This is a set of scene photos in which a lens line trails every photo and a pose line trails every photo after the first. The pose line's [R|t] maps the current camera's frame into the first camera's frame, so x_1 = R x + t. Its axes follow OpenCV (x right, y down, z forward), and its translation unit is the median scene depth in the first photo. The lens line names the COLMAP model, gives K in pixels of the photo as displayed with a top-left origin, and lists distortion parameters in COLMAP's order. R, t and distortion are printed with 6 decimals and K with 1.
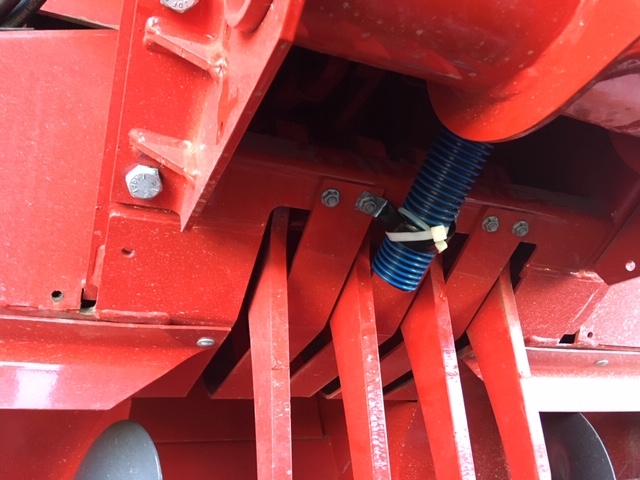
lens RADIAL K [[540.7, 0, 320.0], [0, 540.7, 240.0], [0, 0, 1]] dist [0.003572, -0.001927]
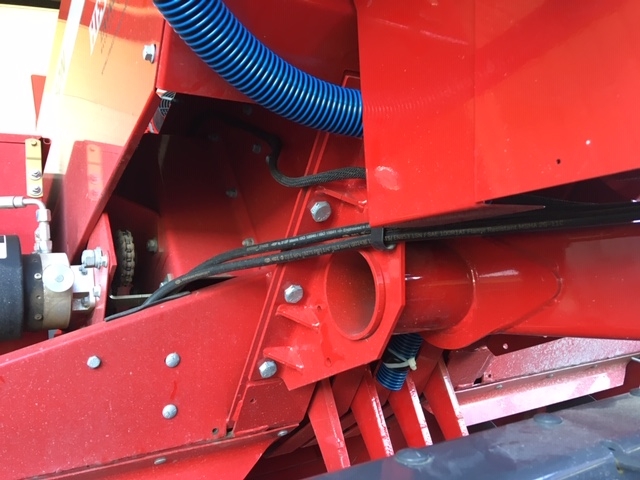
lens RADIAL K [[540.7, 0, 320.0], [0, 540.7, 240.0], [0, 0, 1]] dist [0.003572, -0.001927]
pose [[0.975753, -0.132990, 0.173839, -0.361783], [0.131883, 0.991103, 0.017955, -0.497876], [-0.174680, 0.005407, 0.984610, -0.813590]]
